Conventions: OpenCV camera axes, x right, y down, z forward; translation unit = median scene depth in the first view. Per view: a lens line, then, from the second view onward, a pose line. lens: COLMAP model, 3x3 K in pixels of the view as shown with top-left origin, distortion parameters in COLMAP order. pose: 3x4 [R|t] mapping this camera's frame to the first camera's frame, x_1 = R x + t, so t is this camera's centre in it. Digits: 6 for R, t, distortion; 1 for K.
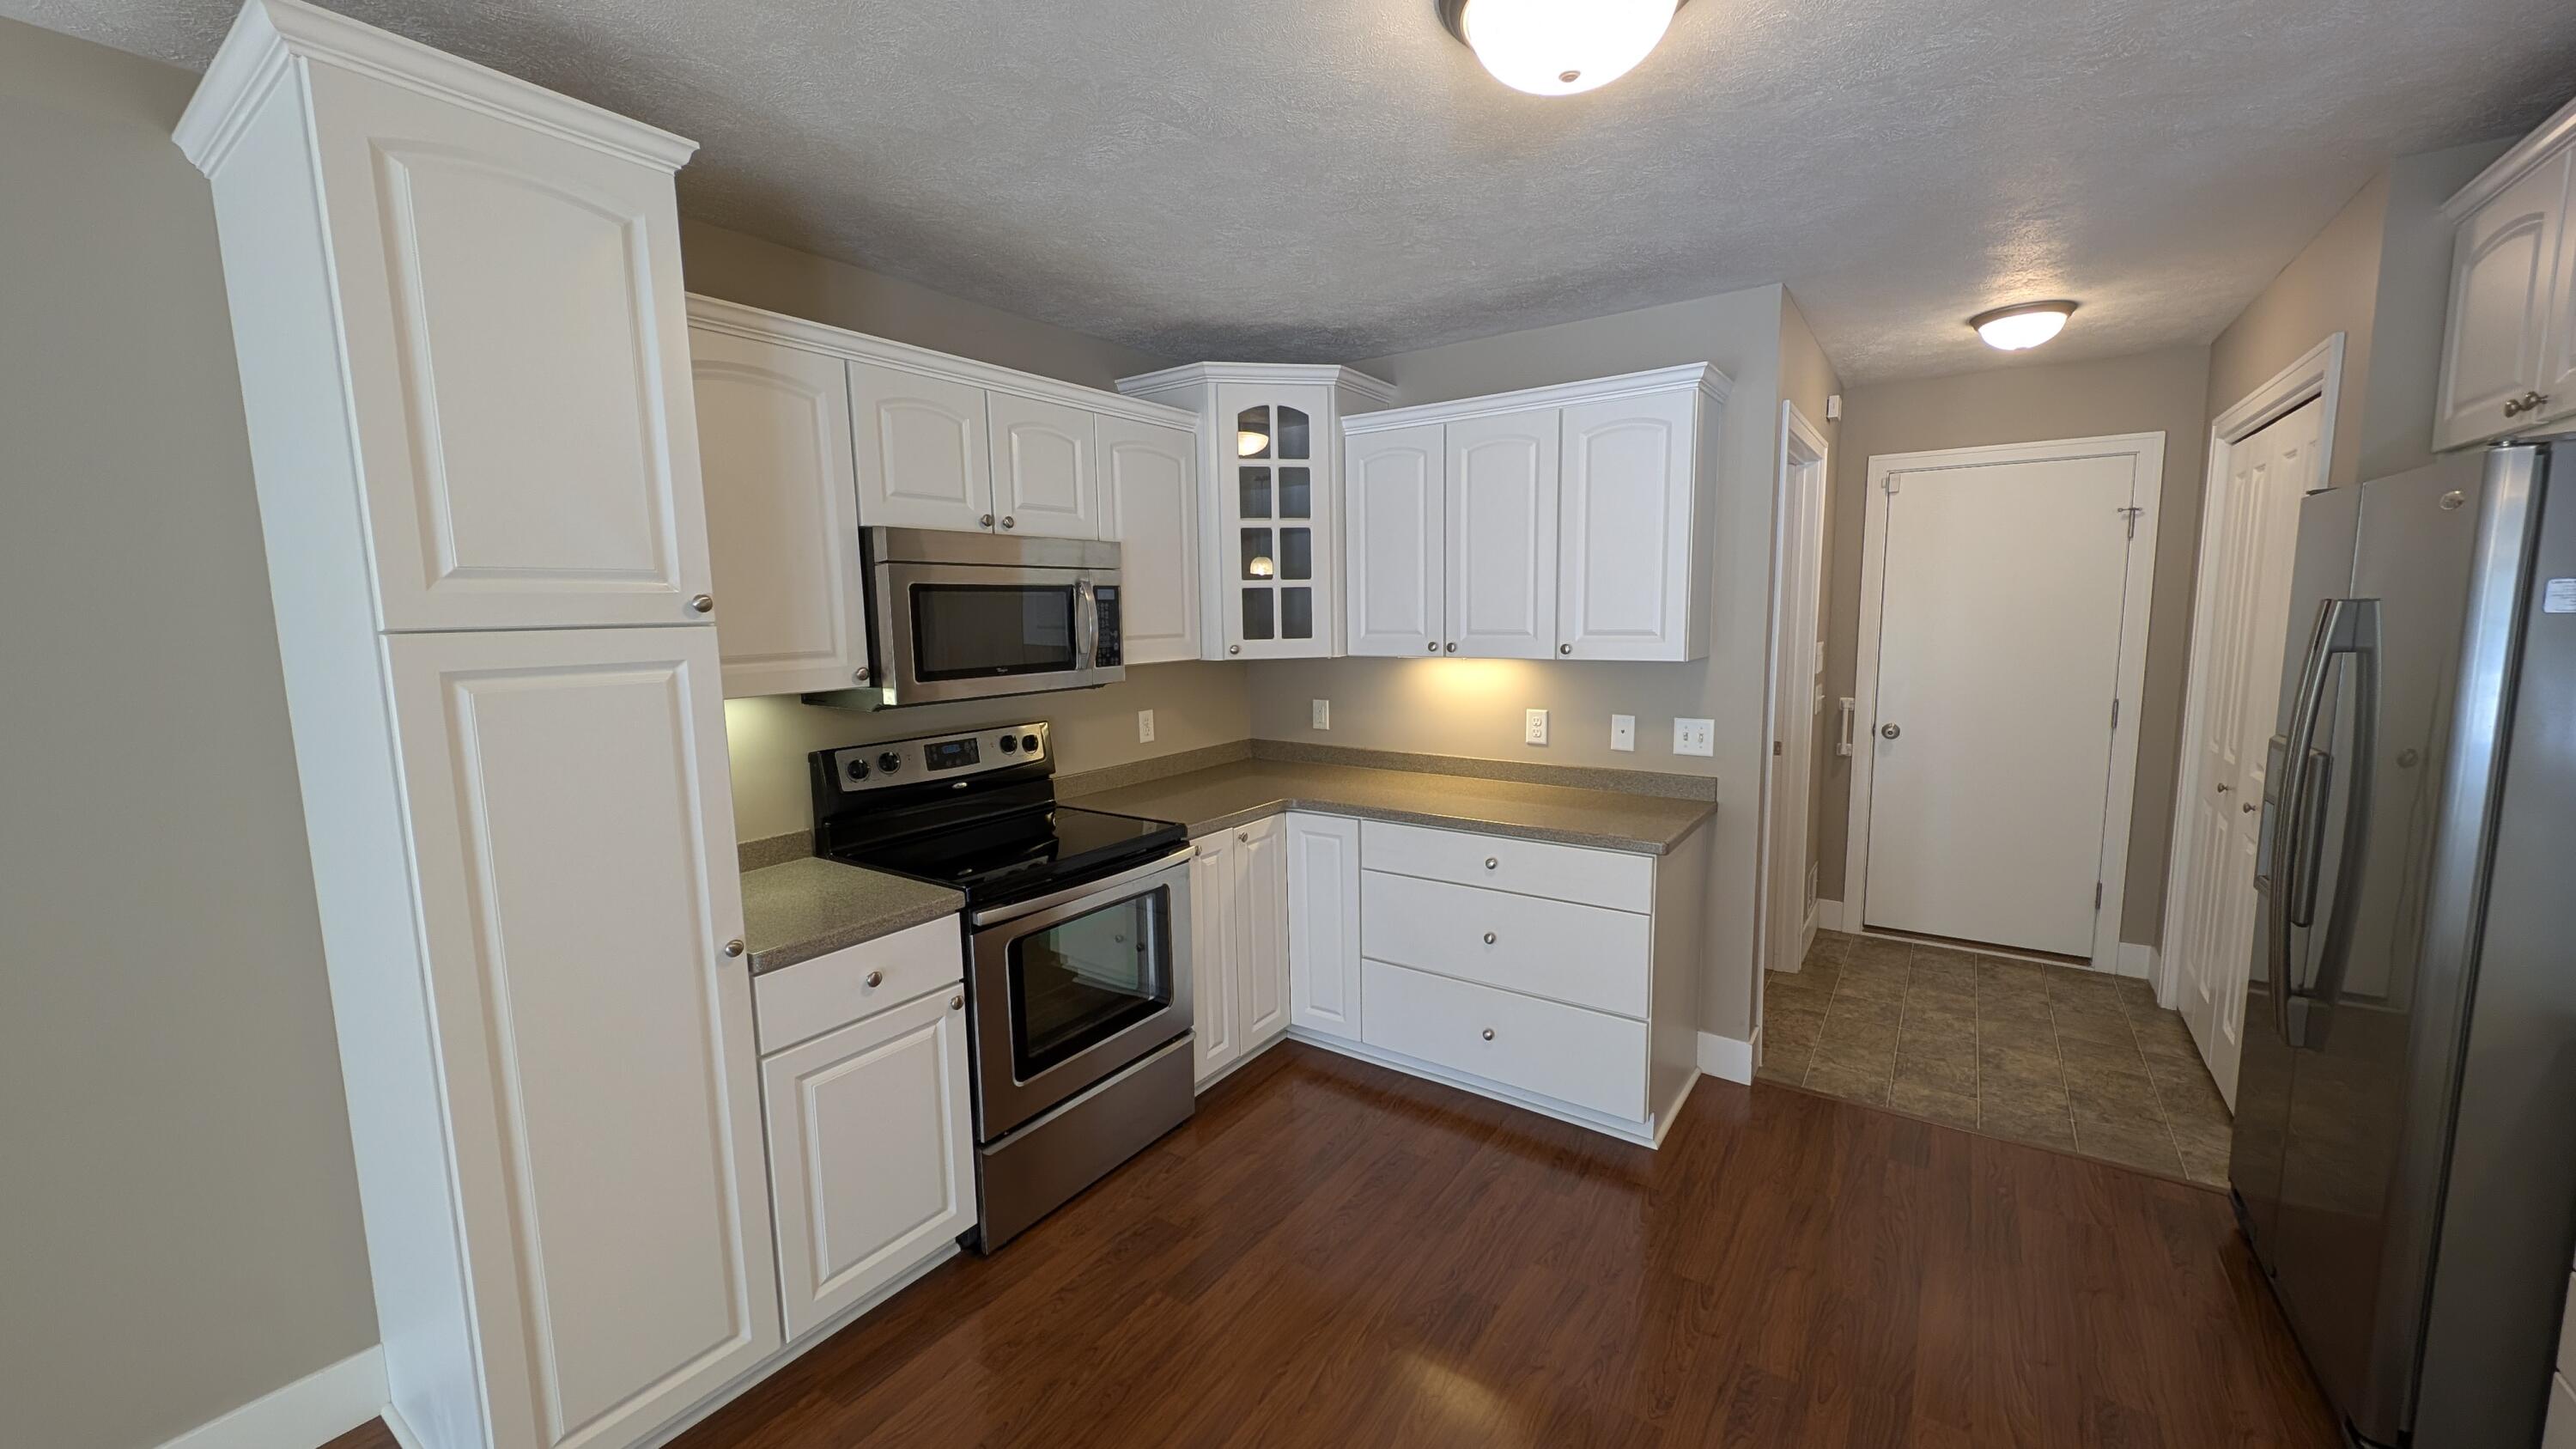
lens RADIAL K [[957.9, 0, 1296.9], [0, 957.9, 731.7], [0, 0, 1]] dist [0.004464, -0.002527]
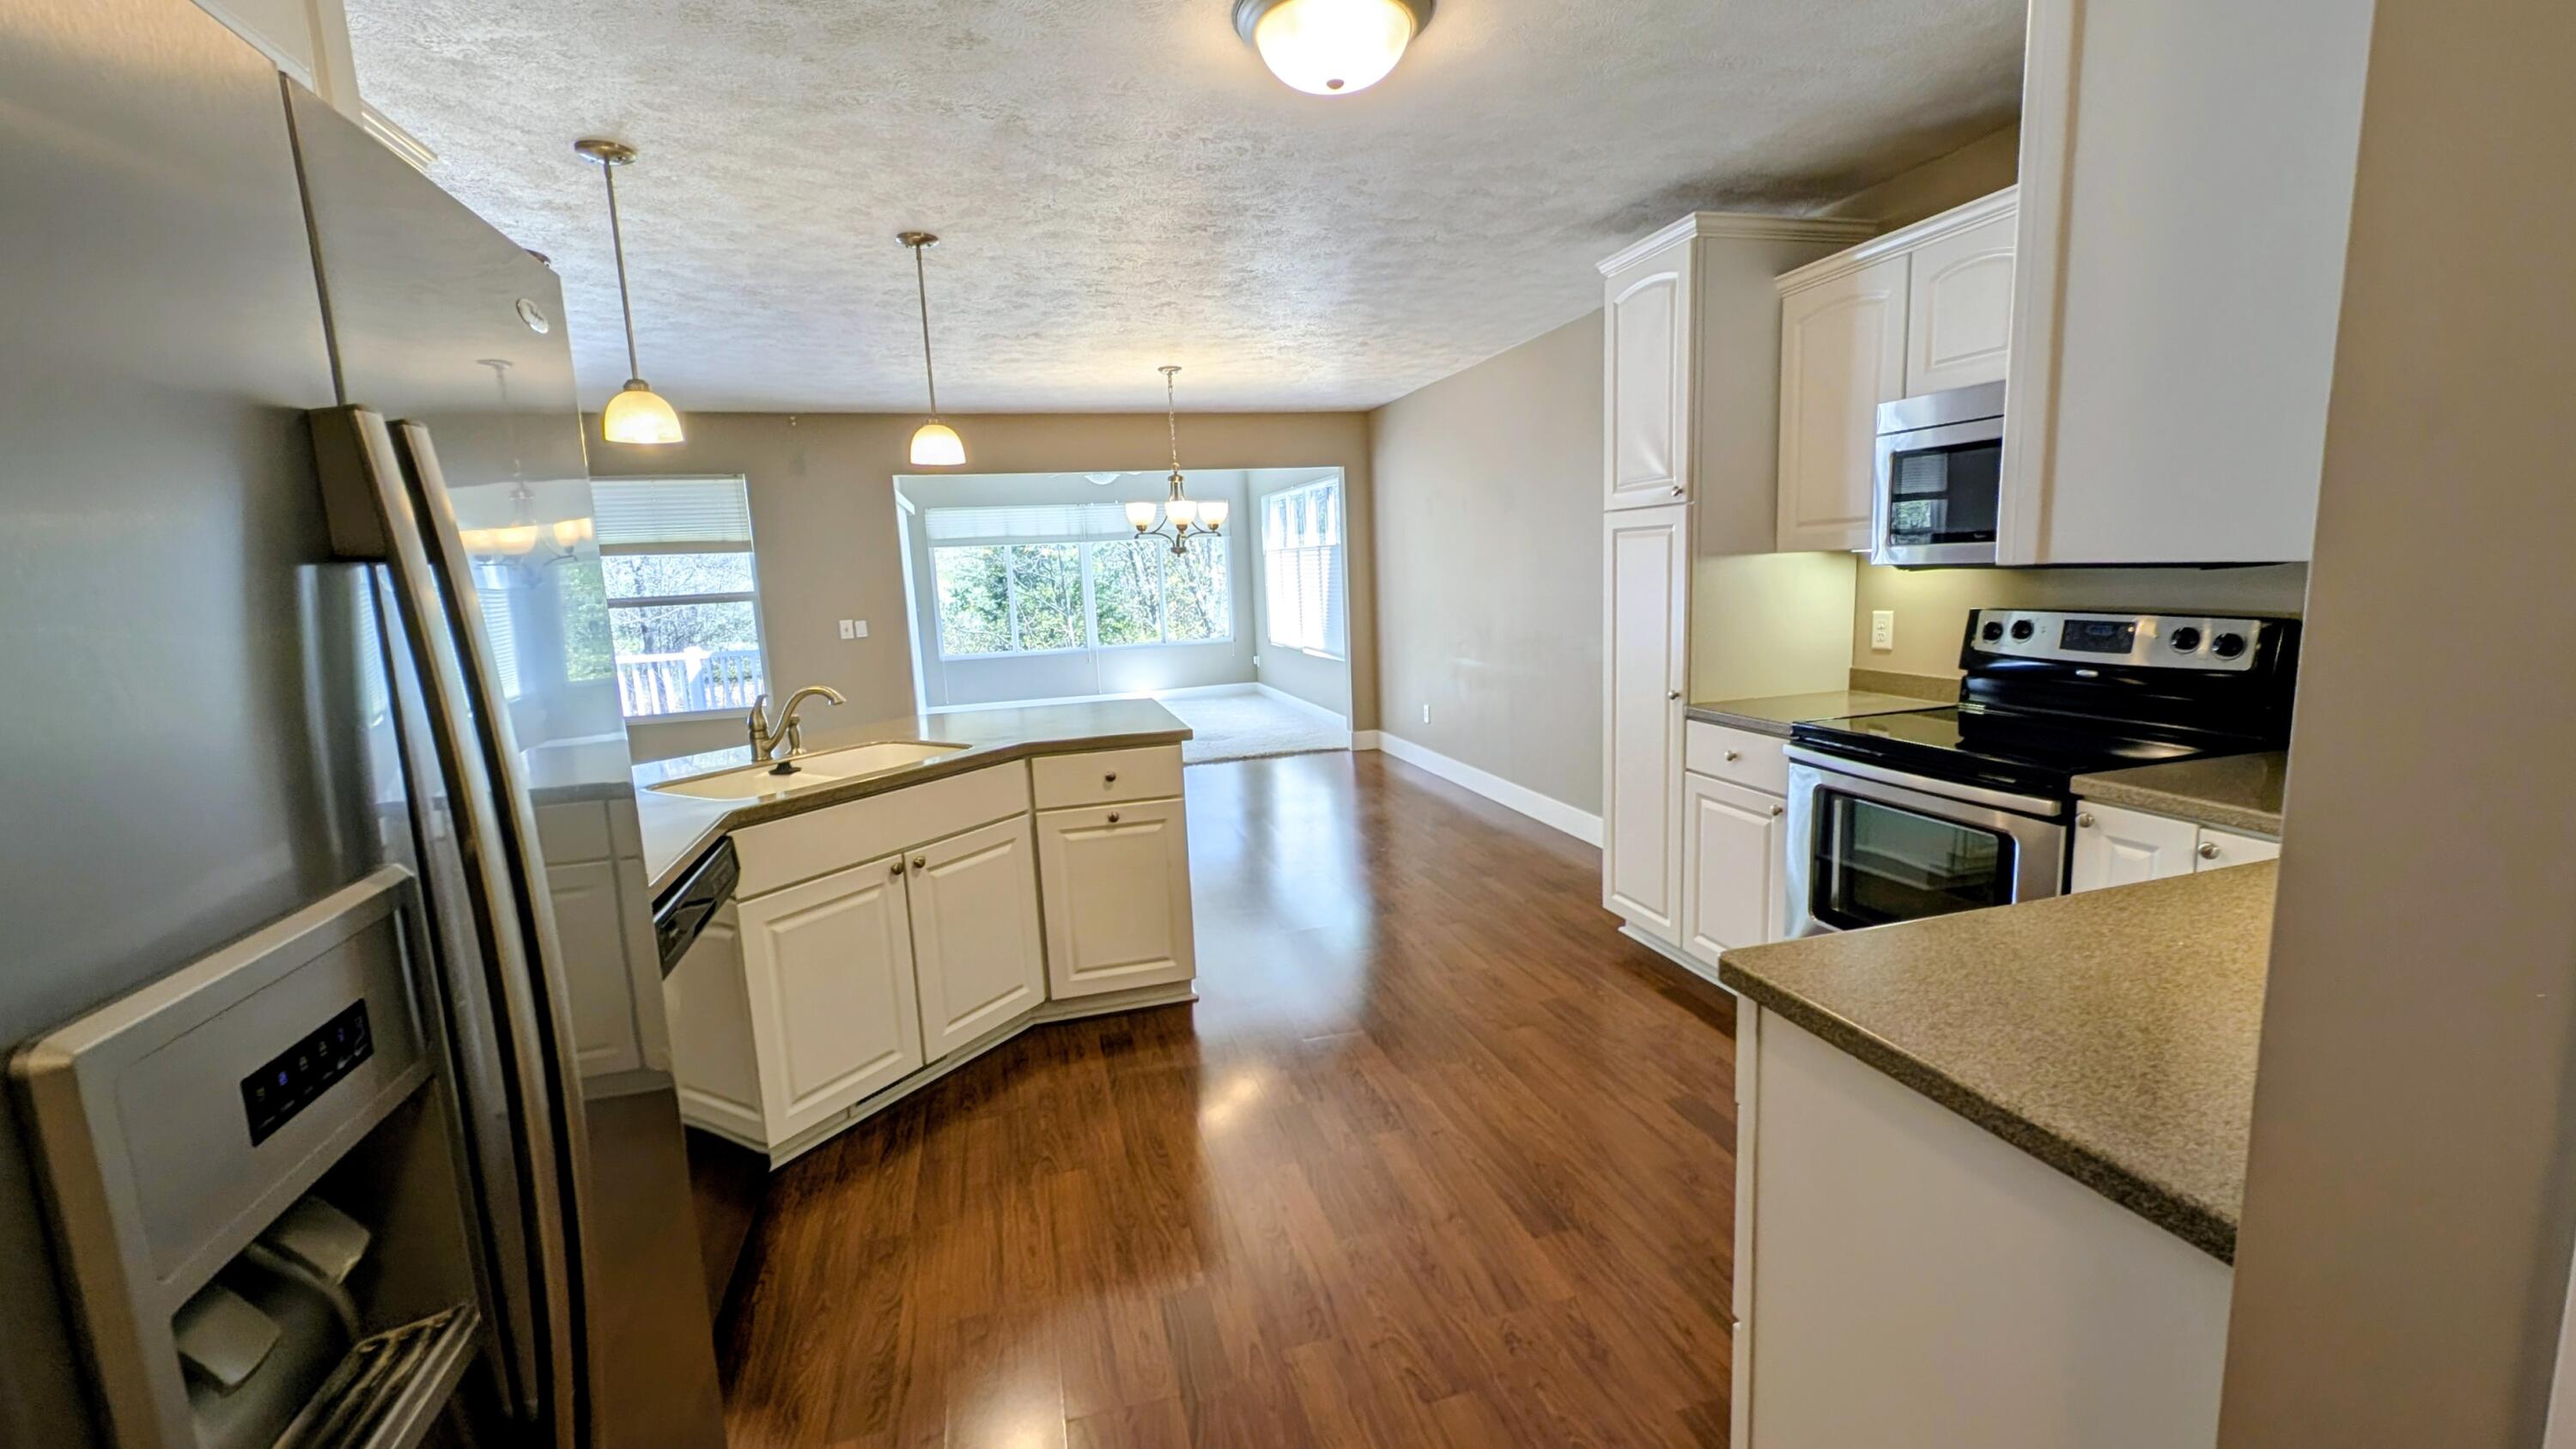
lens RADIAL K [[1026.2, 0, 1308.2], [0, 1026.2, 717.3], [0, 0, 1]] dist [-0.001239, -0.000056]
pose [[-0.621691, 0.154130, -0.767948, 0.769255], [-0.050075, 0.970621, 0.235345, -0.083902], [0.781661, 0.184767, -0.595708, 0.989435]]
